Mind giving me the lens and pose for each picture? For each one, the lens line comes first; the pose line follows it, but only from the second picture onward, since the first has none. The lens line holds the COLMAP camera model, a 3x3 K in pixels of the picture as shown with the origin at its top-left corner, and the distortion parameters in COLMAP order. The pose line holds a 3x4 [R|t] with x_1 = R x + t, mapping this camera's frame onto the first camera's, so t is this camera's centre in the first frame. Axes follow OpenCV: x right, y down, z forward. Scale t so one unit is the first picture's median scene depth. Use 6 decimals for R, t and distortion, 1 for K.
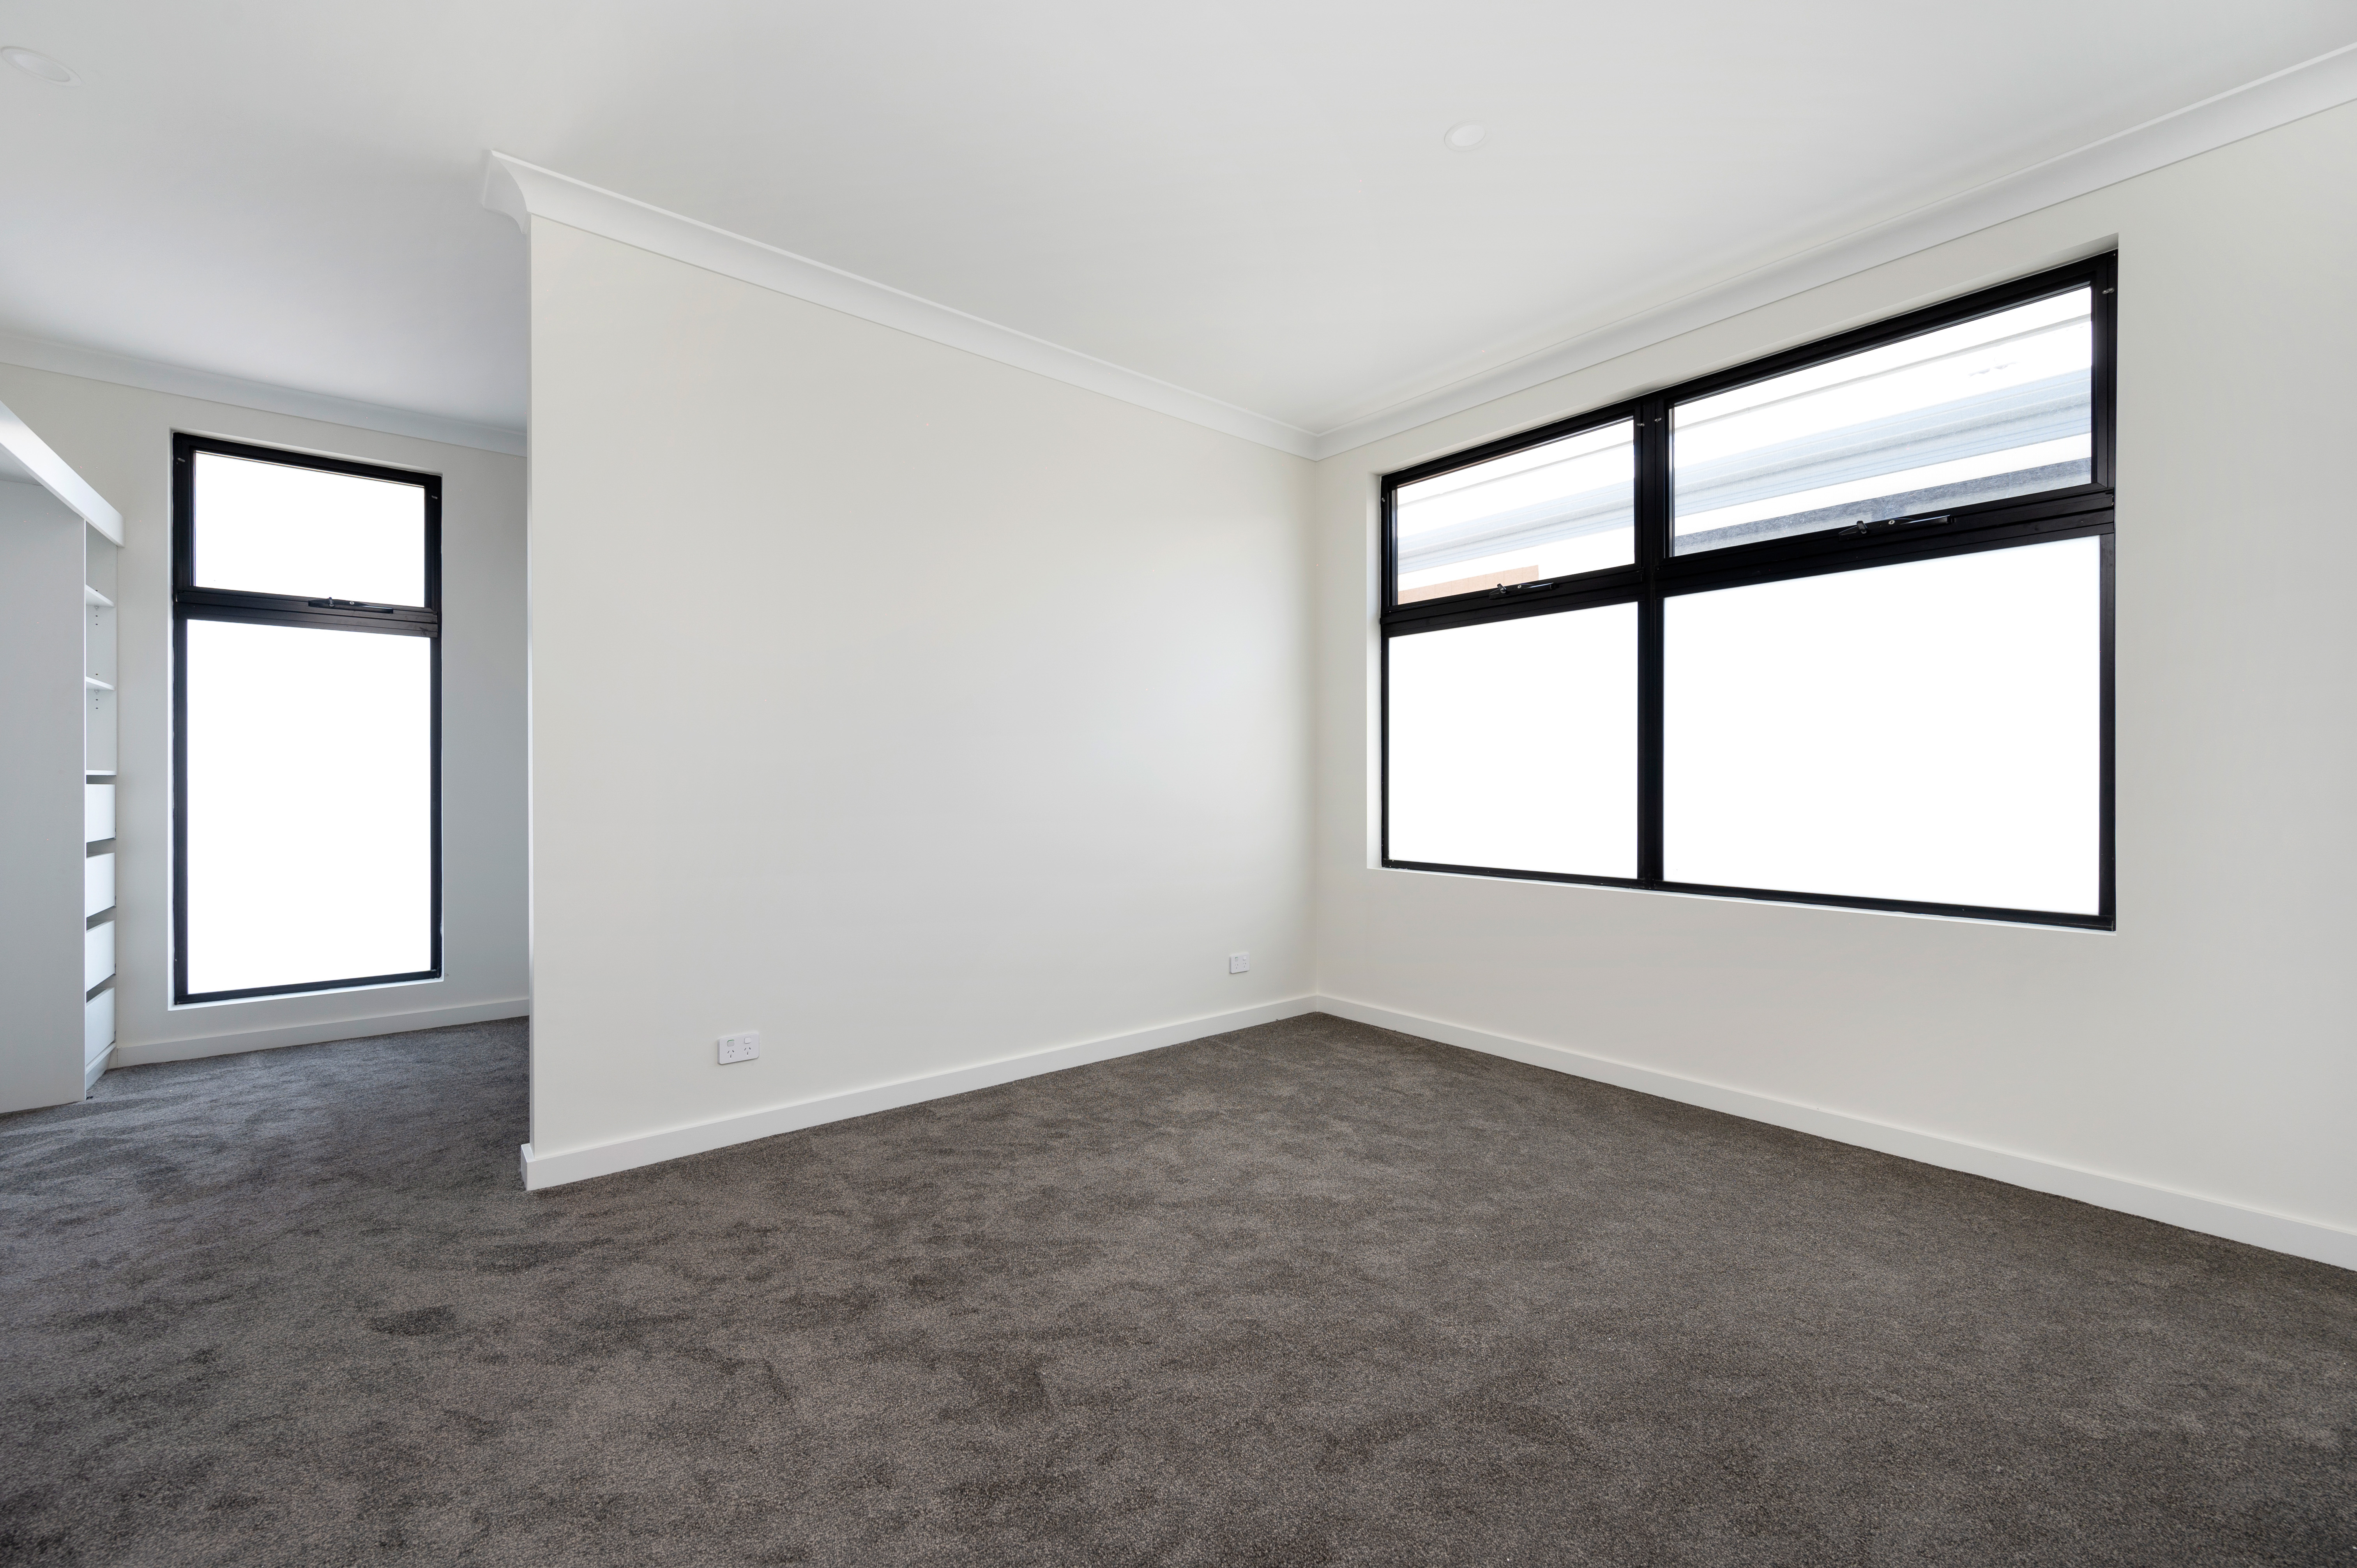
lens RADIAL K [[946.1, 0, 1178.5], [0, 946.1, 784.0], [0, 0, 1]] dist [0.000565, 0.000066]
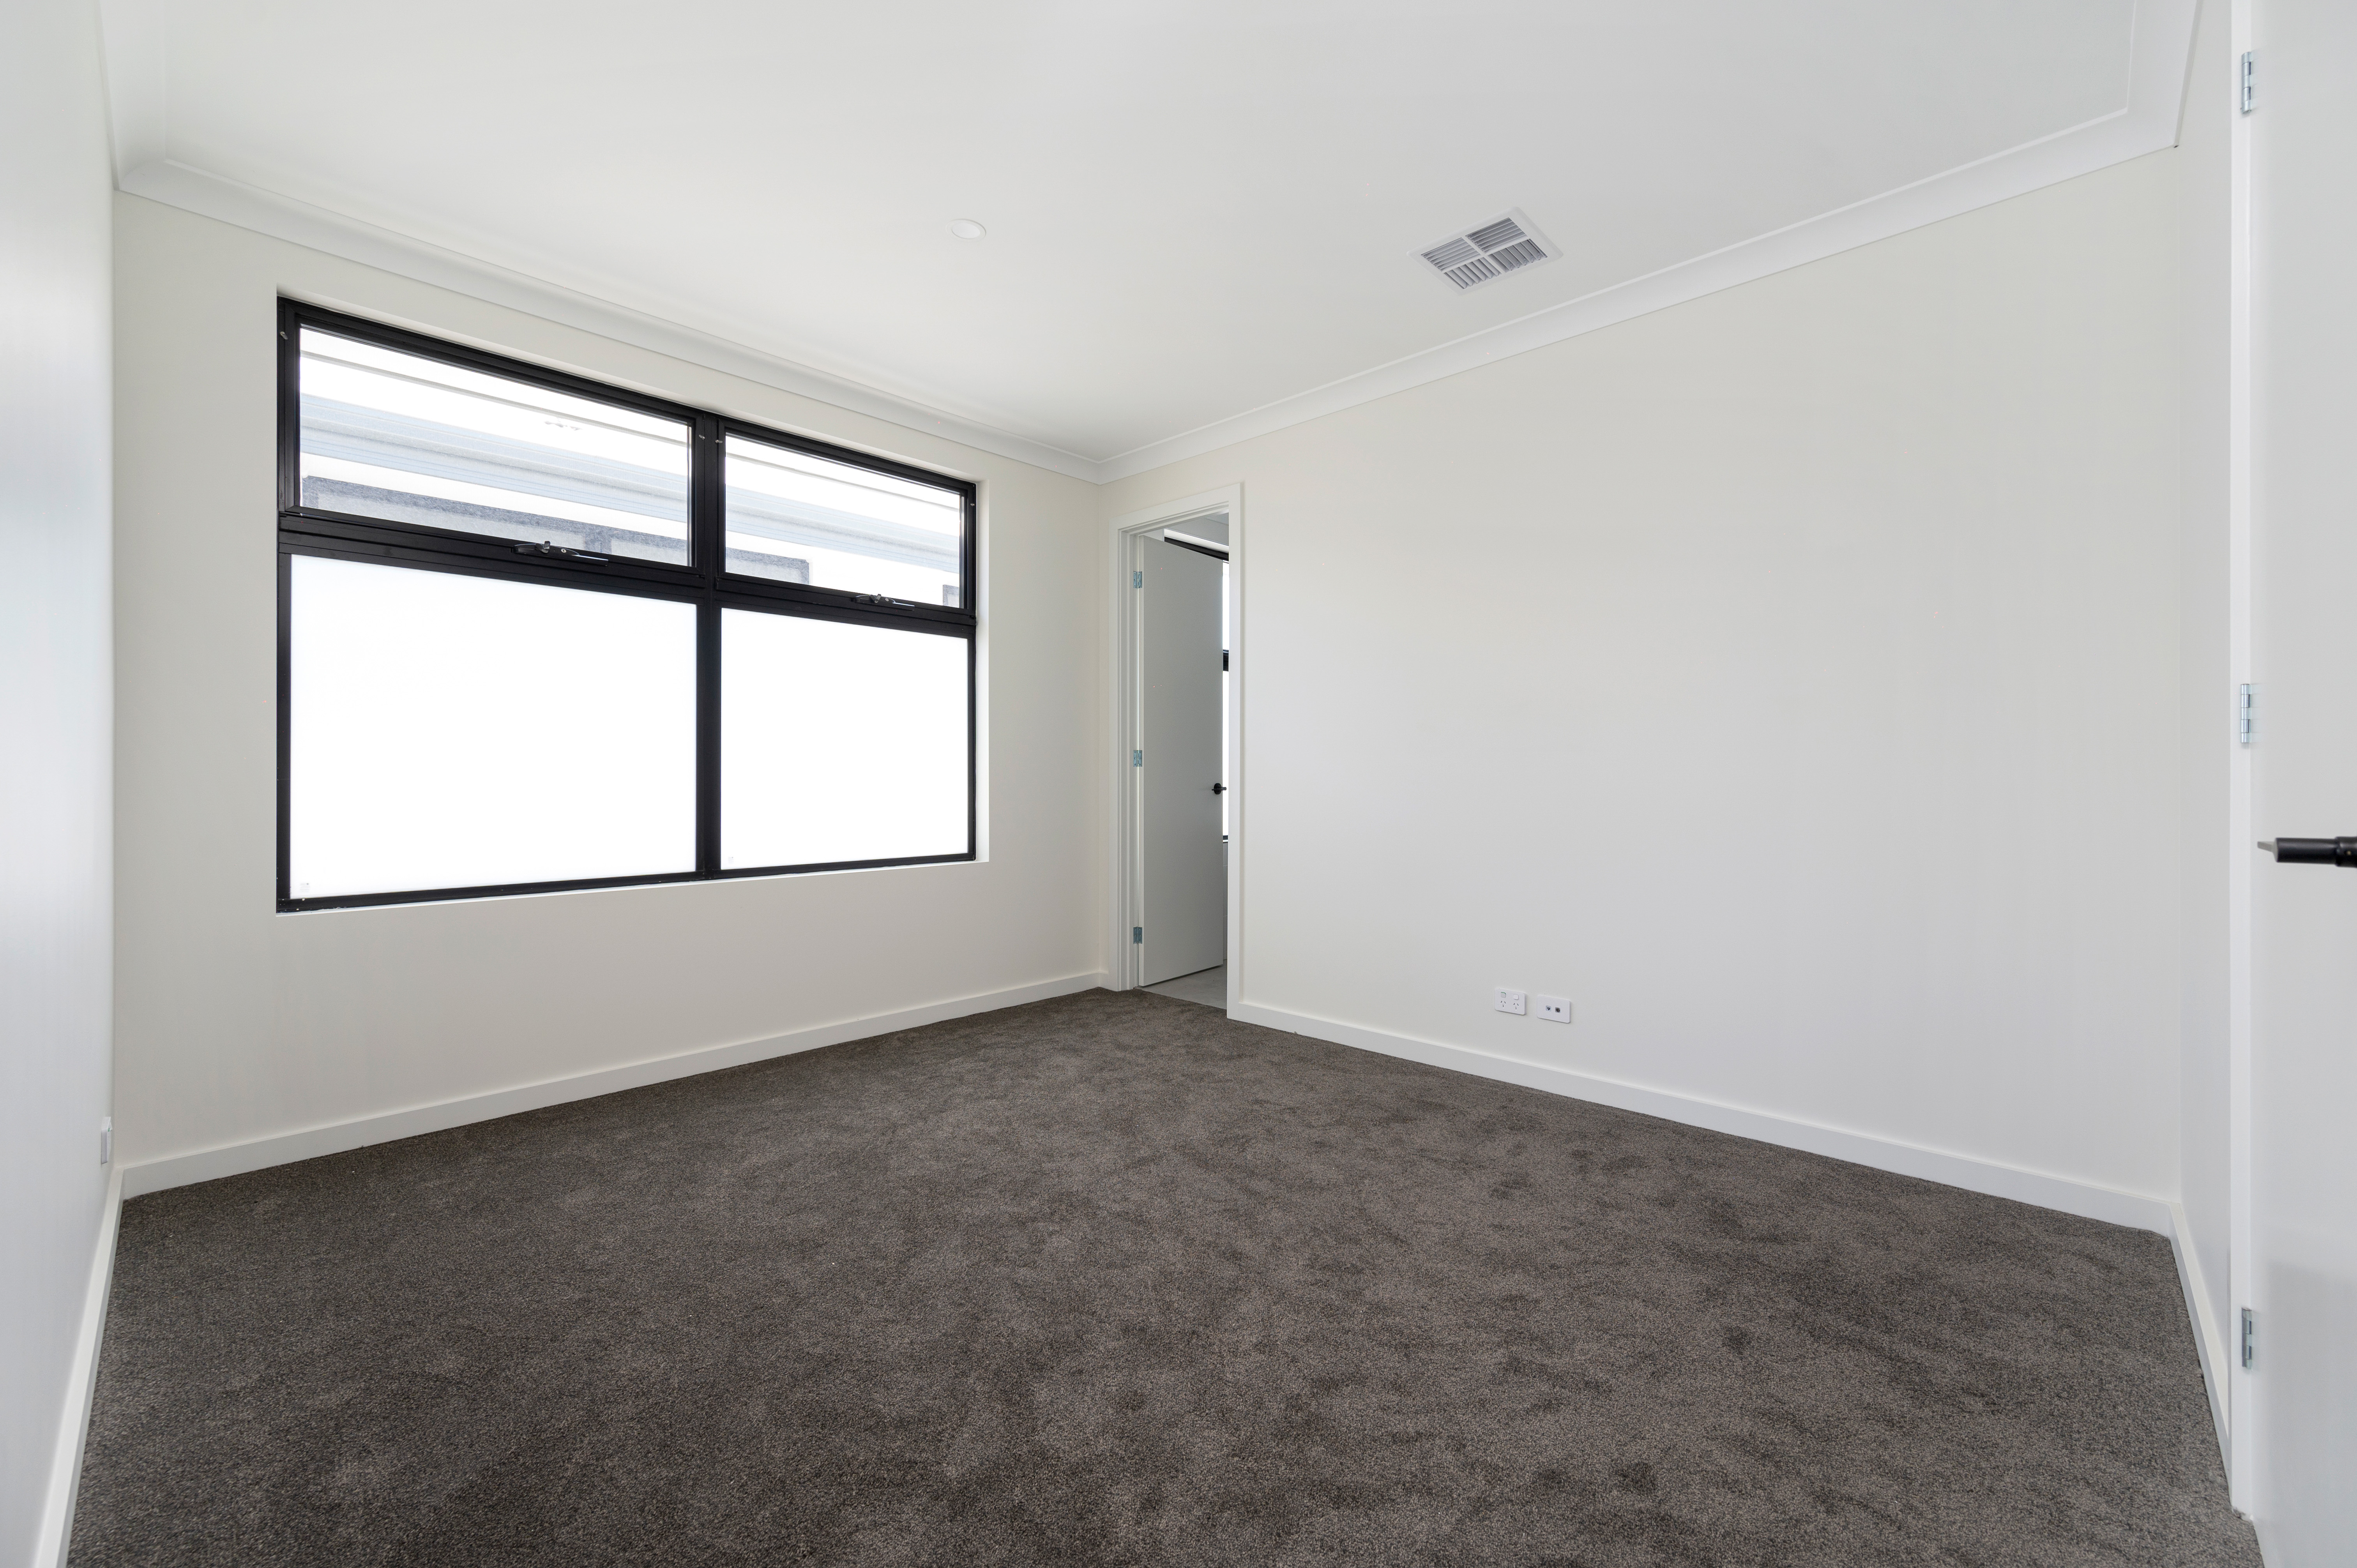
lens RADIAL K [[932.2, 0, 1178.5], [0, 932.2, 784.0], [0, 0, 1]] dist [-0.001198, -0.000040]
pose [[-0.113541, -0.004163, 0.993525, -0.597957], [0.005267, 0.999975, 0.004791, 0.002607], [-0.993519, 0.005777, -0.113517, 0.595791]]
